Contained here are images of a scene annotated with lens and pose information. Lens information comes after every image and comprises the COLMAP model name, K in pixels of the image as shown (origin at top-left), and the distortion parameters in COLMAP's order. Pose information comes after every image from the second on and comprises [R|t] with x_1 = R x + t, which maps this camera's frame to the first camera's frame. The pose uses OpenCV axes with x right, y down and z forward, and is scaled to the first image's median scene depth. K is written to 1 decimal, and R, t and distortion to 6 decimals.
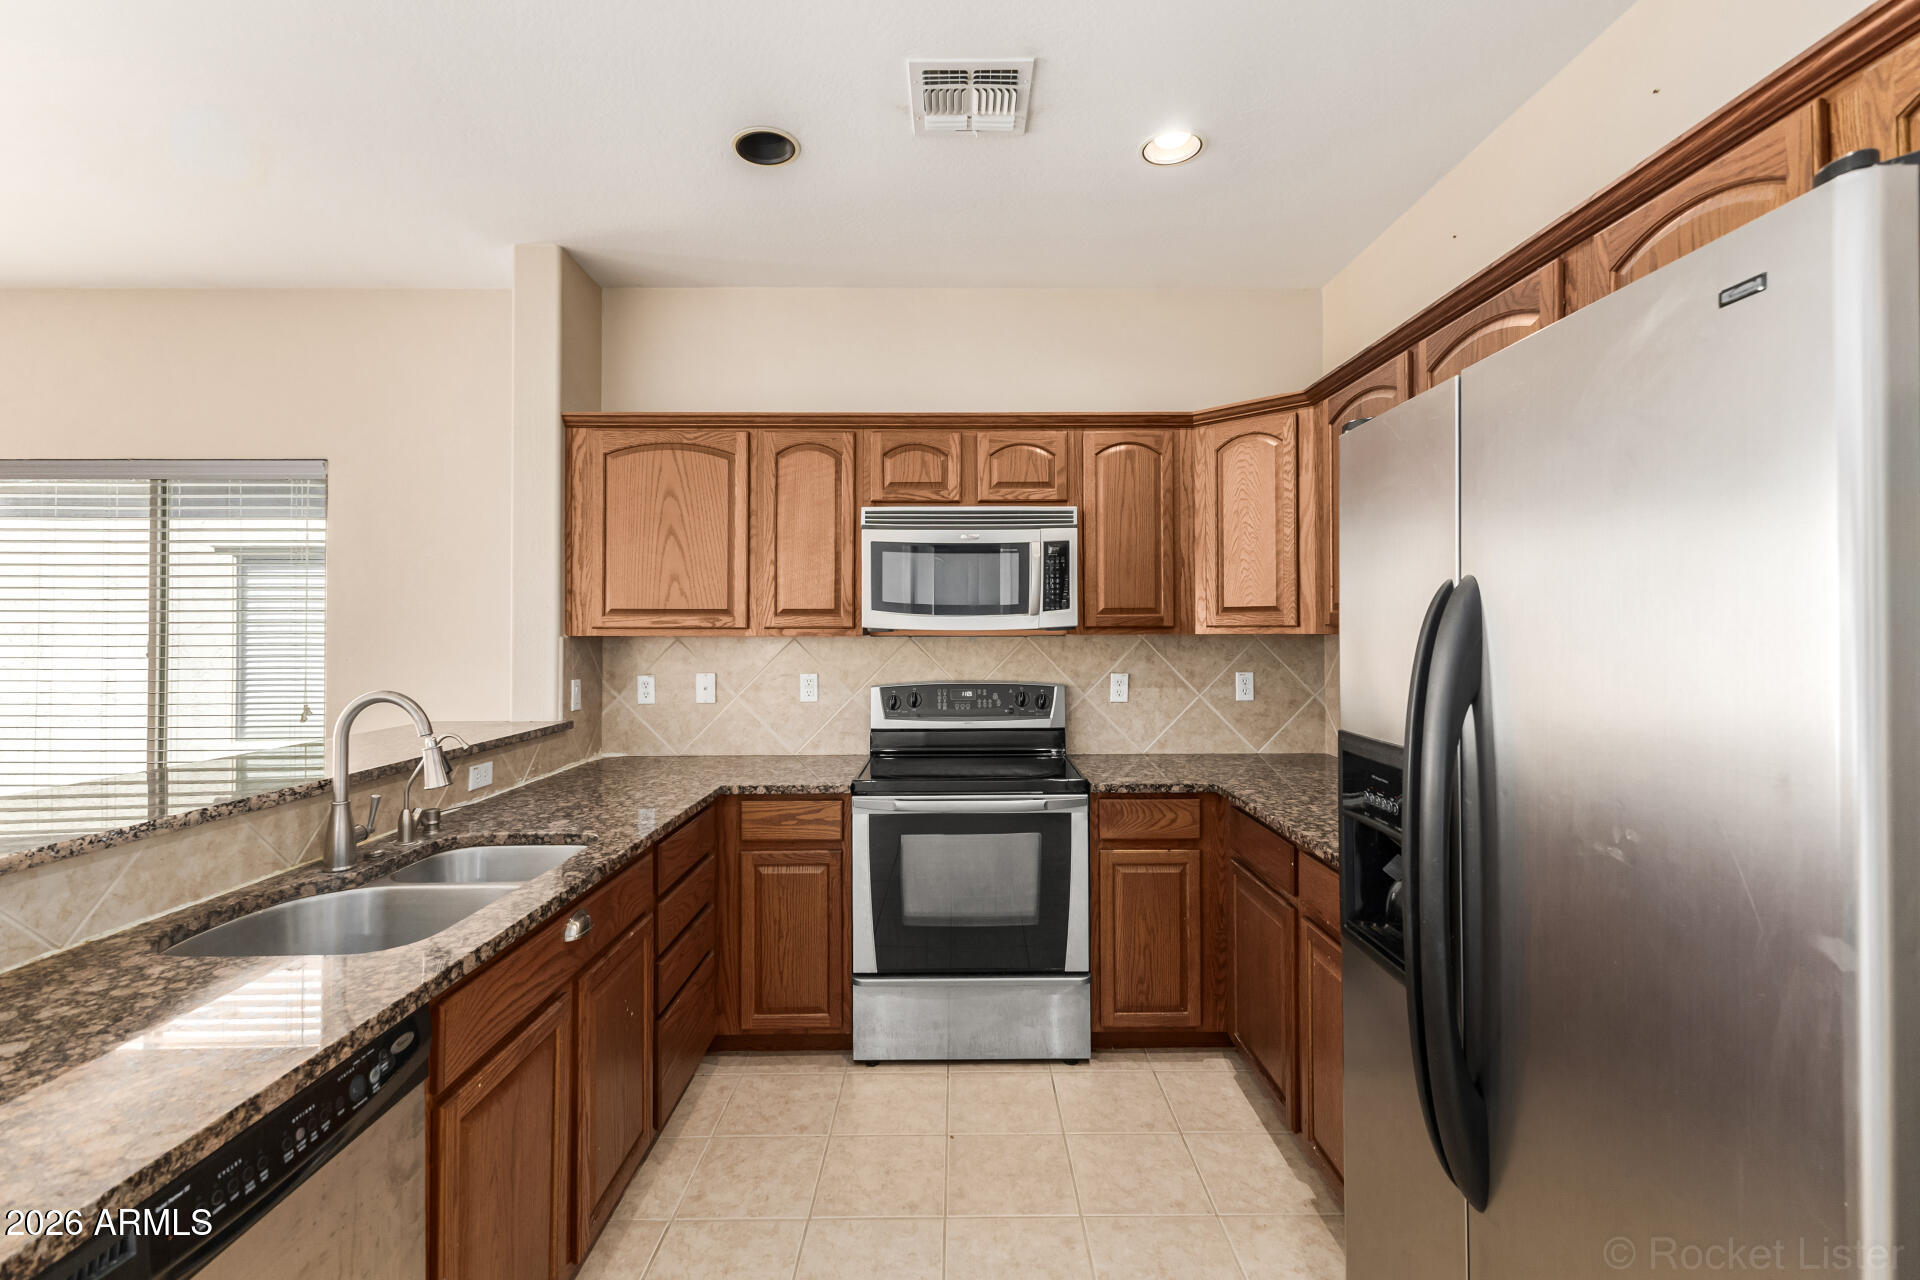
lens RADIAL K [[833.0, 0, 956.9], [0, 833.0, 620.6], [0, 0, 1]] dist [0.012238, -0.004067]
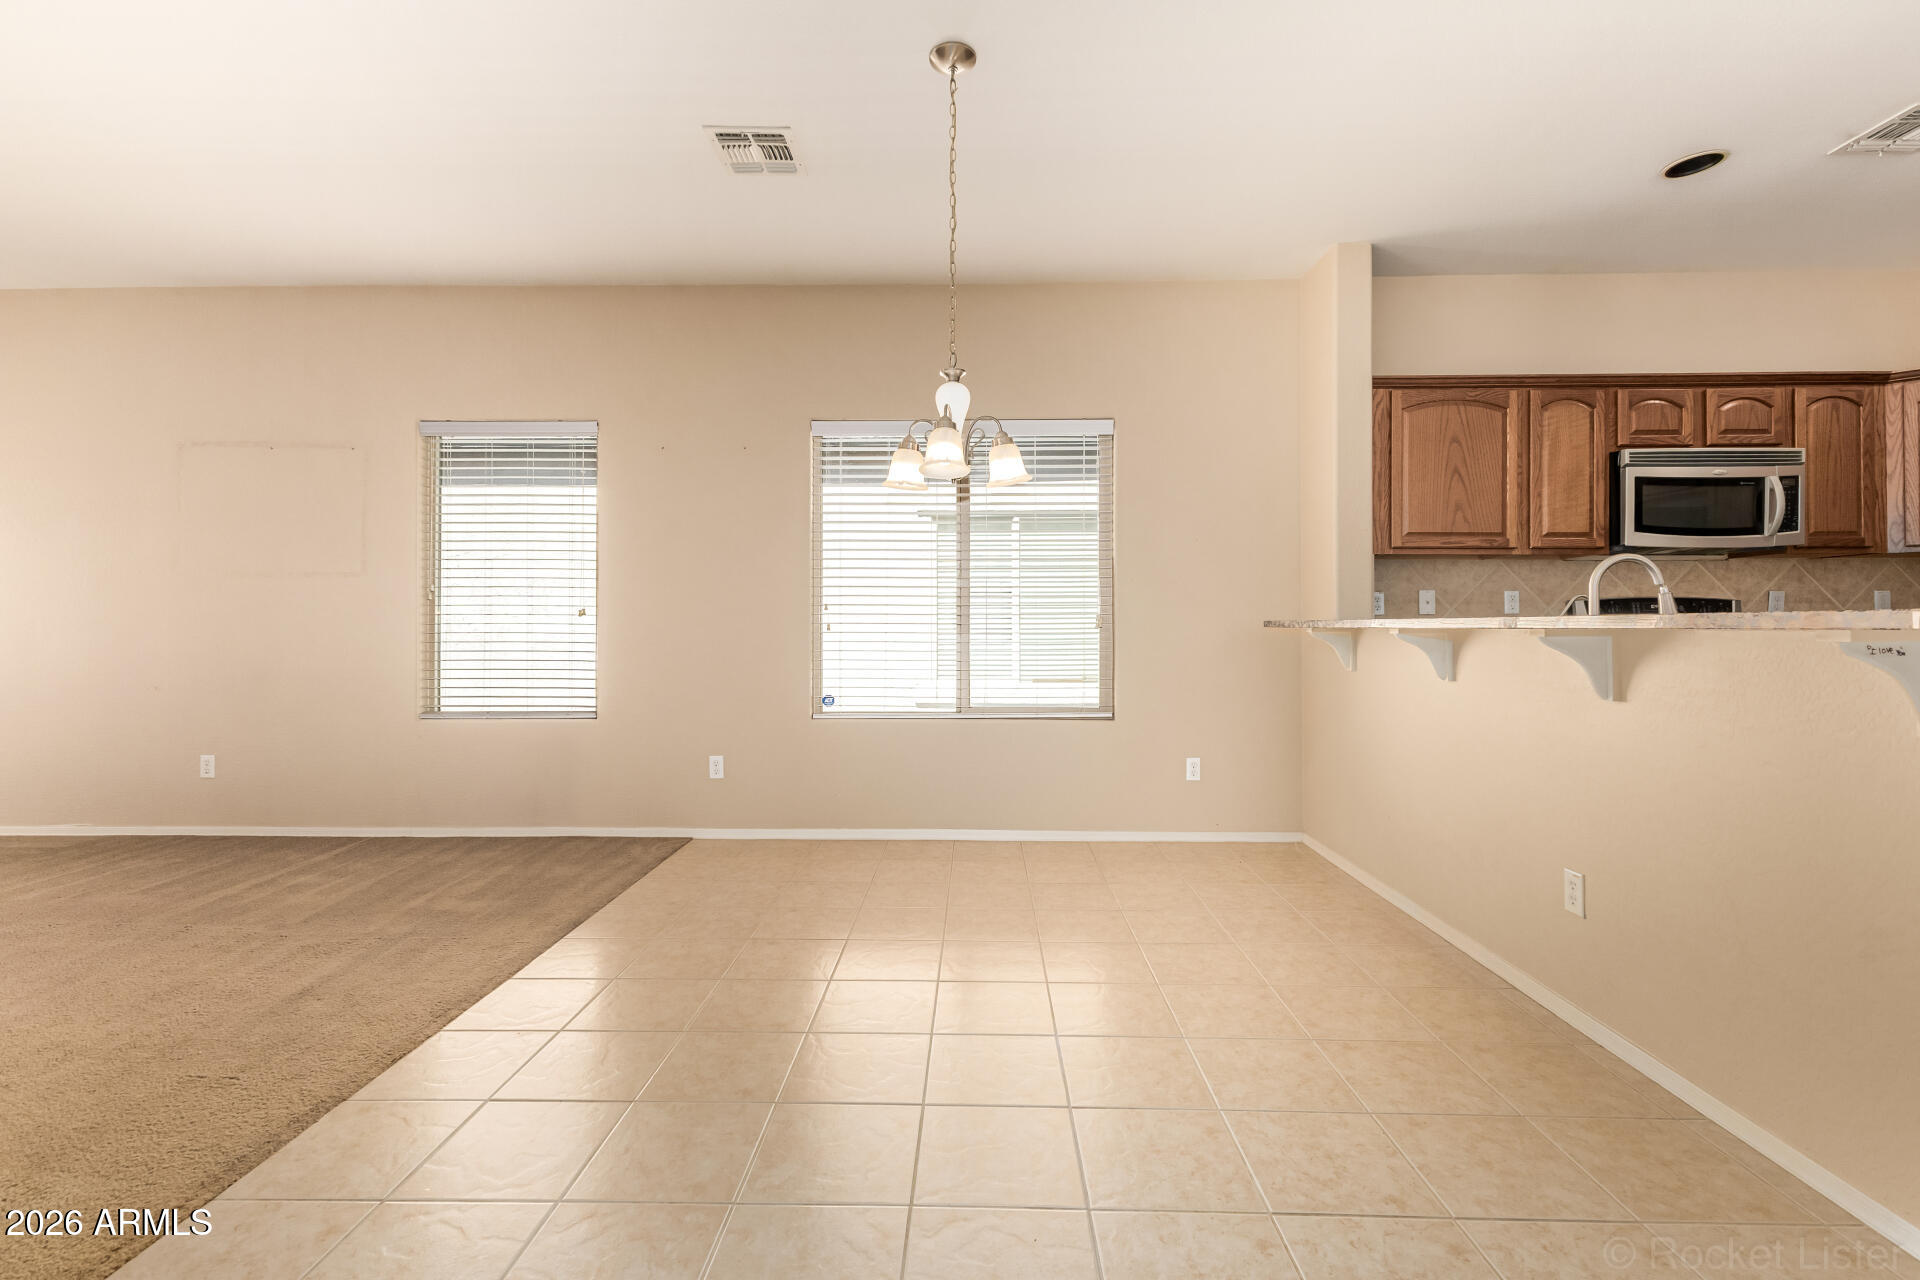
lens RADIAL K [[833.0, 0, 967.6], [0, 833.0, 617.5], [0, 0, 1]] dist [0.012238, -0.004067]
pose [[0.999495, 0.002857, -0.031646, -1.053836], [-0.002603, 0.999964, 0.008067, 0.106968], [0.031668, -0.007980, 0.999467, -0.279857]]
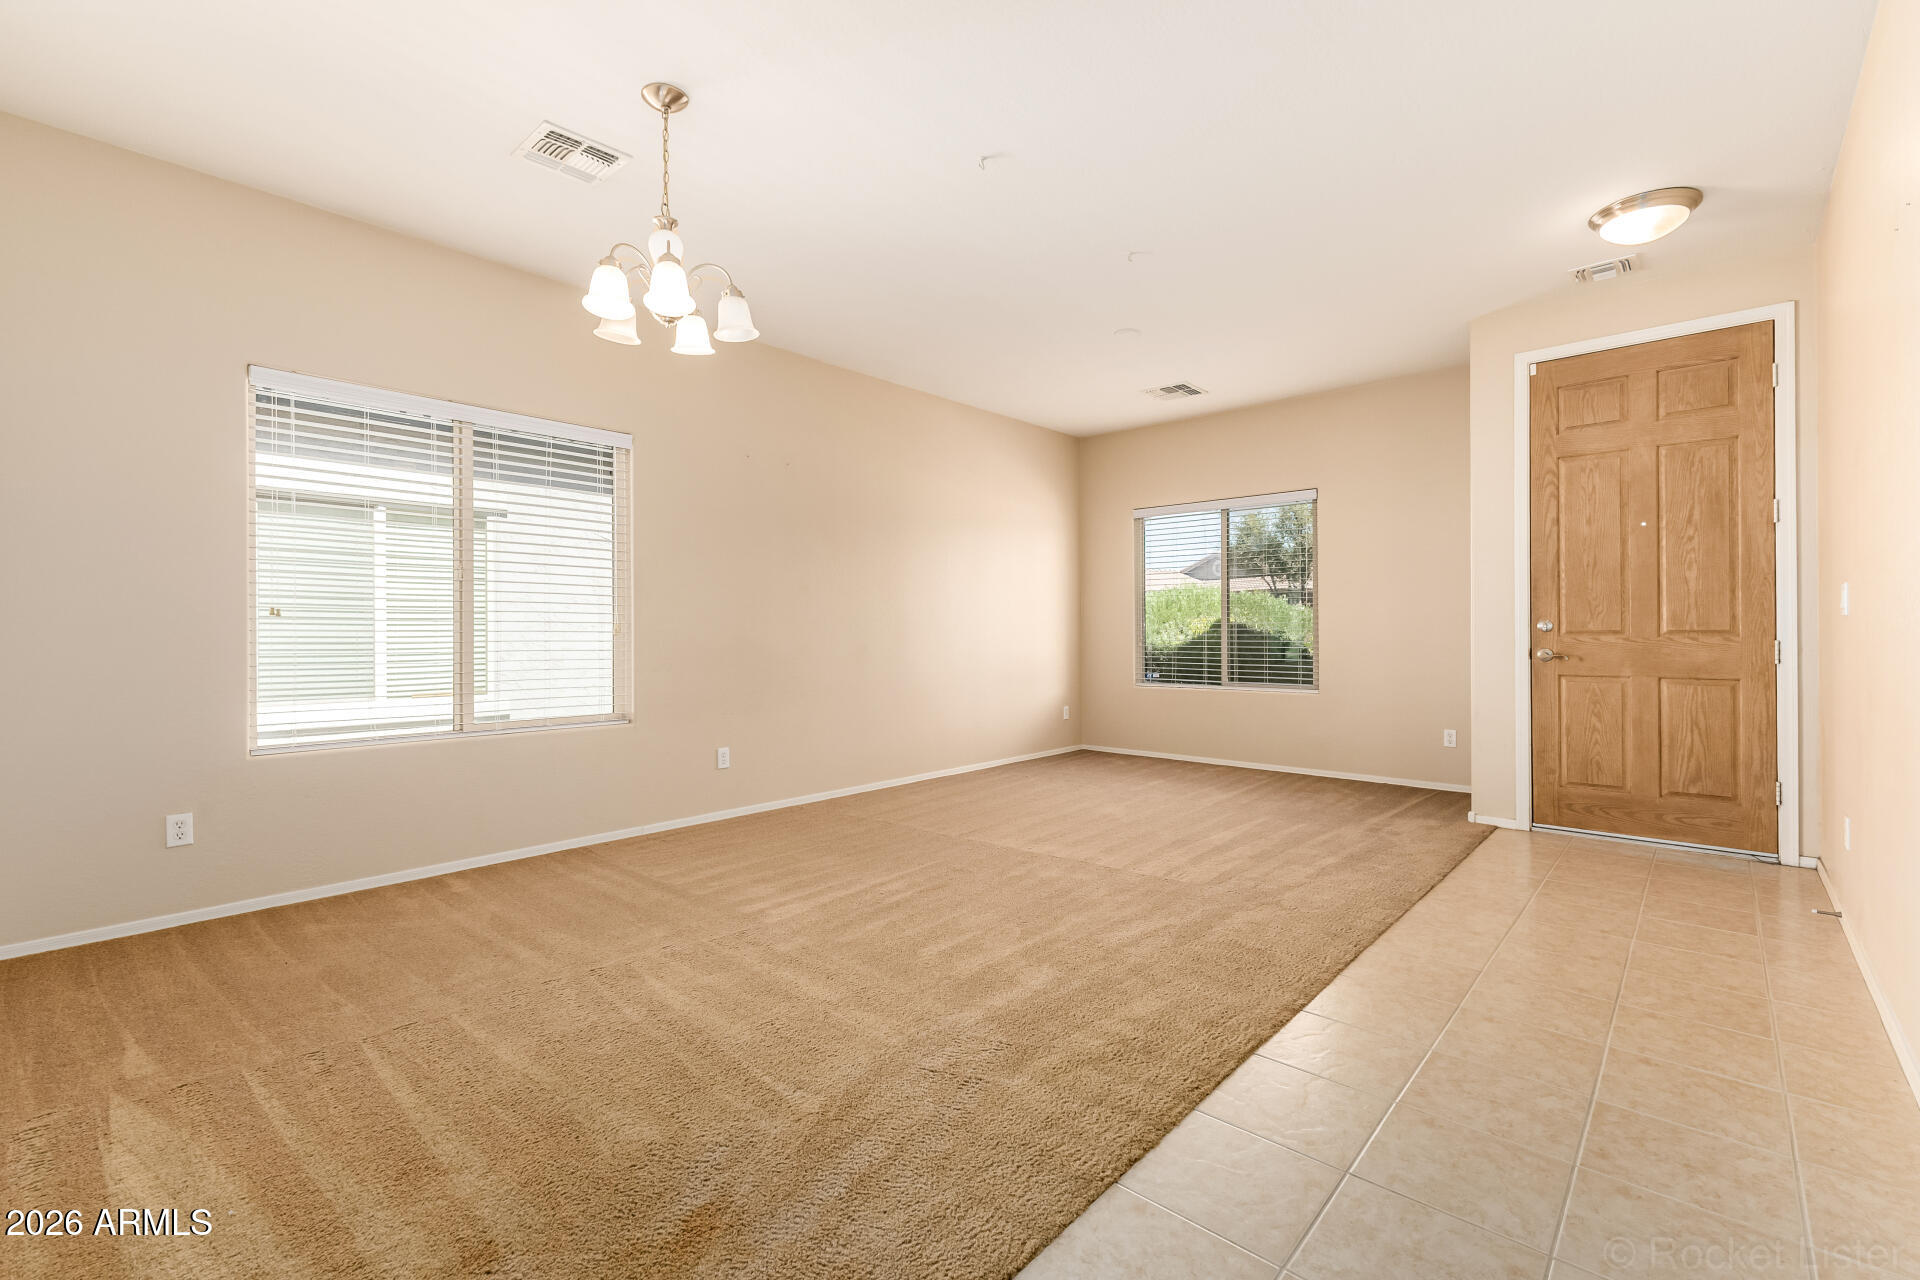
lens RADIAL K [[833.0, 0, 959.3], [0, 833.0, 622.3], [0, 0, 1]] dist [0.012238, -0.004067]
pose [[0.685999, 0.007931, 0.727560, -1.526502], [-0.010662, 0.999943, -0.000847, 0.107856], [-0.727525, -0.007176, 0.686044, -0.284577]]
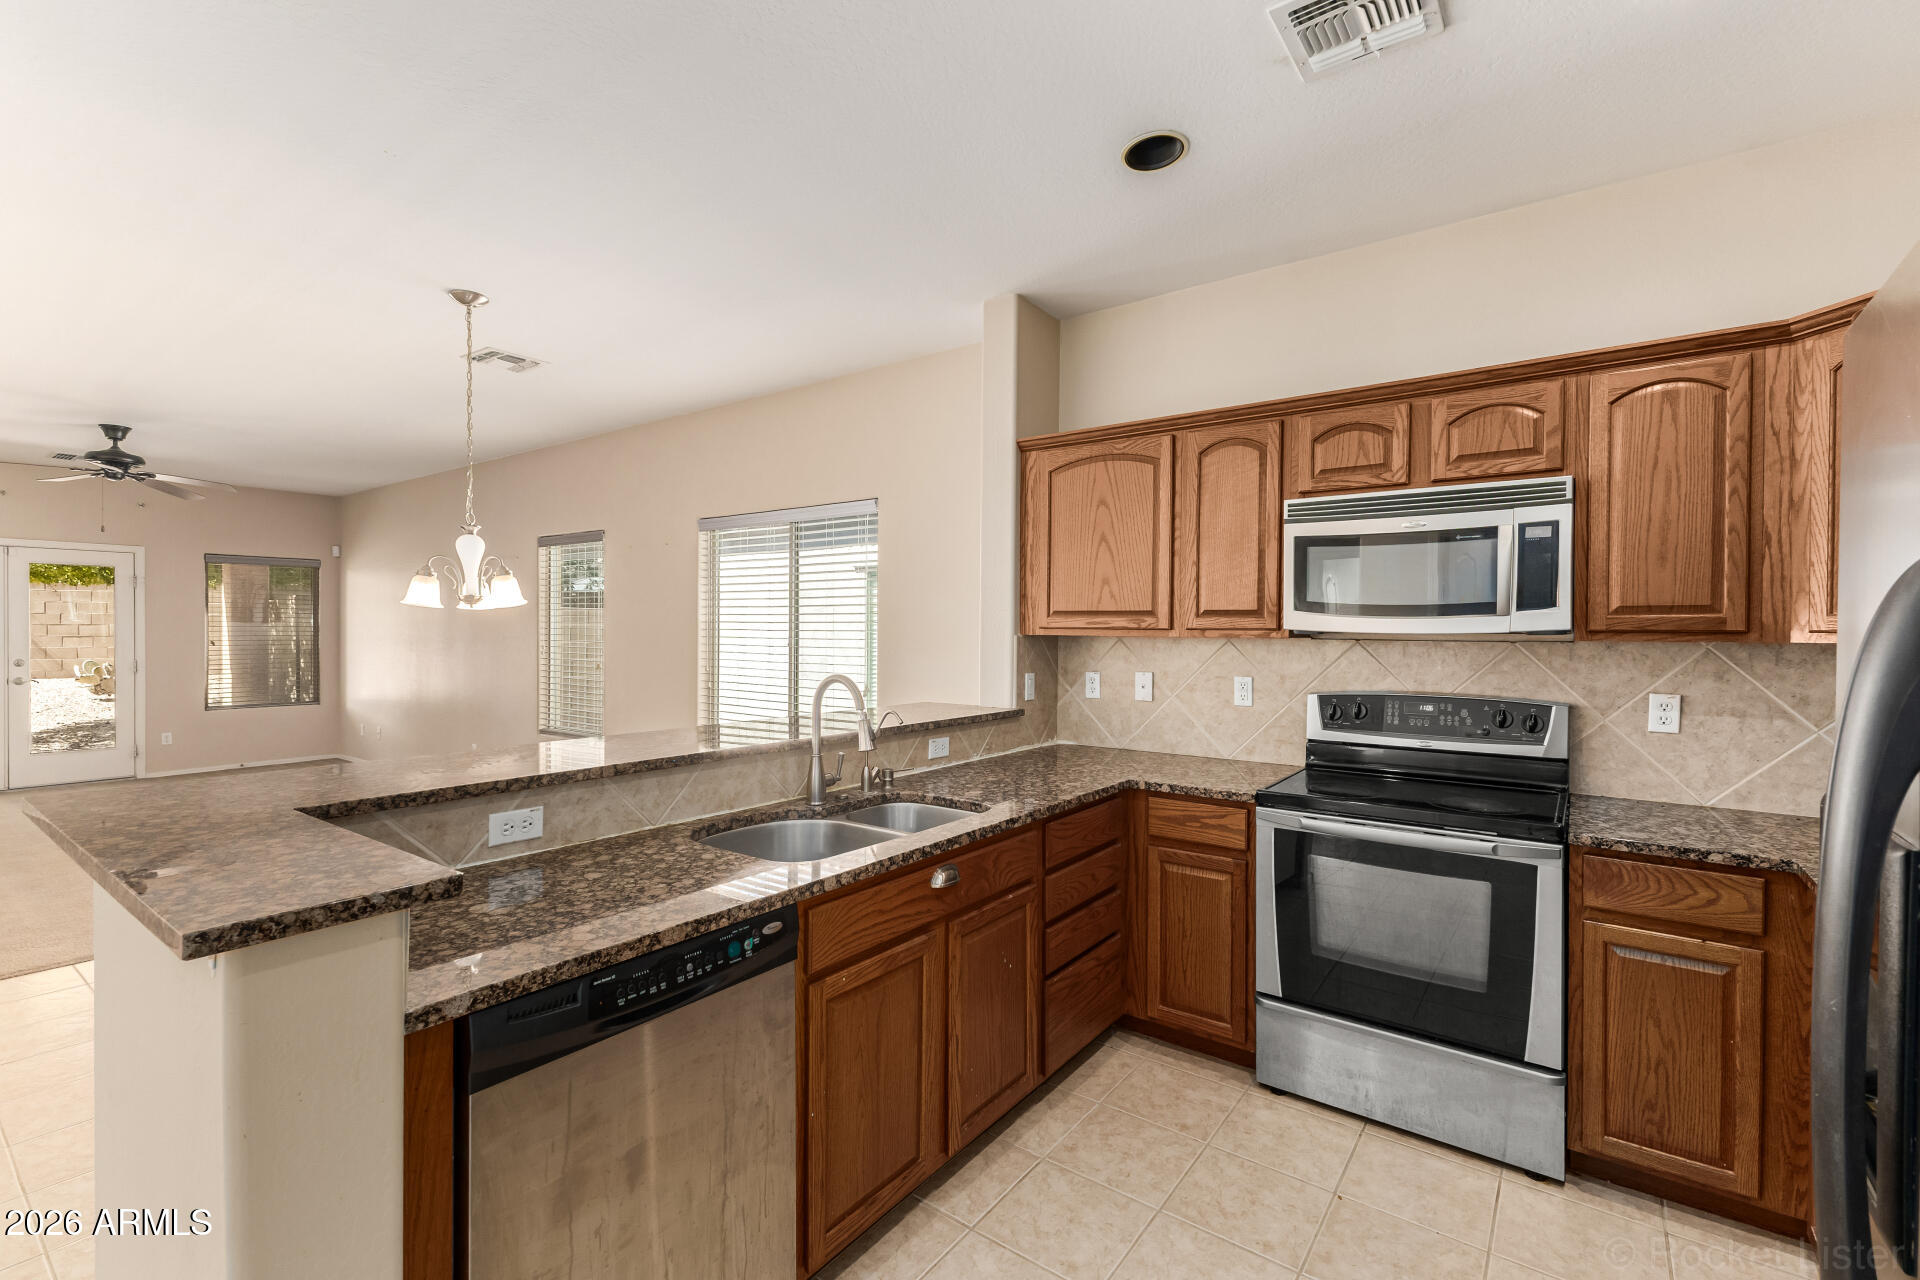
lens RADIAL K [[833.0, 0, 968.4], [0, 833.0, 638.0], [0, 0, 1]] dist [0.012238, -0.004067]
pose [[0.802422, 0.013801, -0.596597, 0.161058], [-0.001774, 0.999783, 0.020742, -0.000900], [0.596754, -0.015586, 0.802273, 0.038899]]
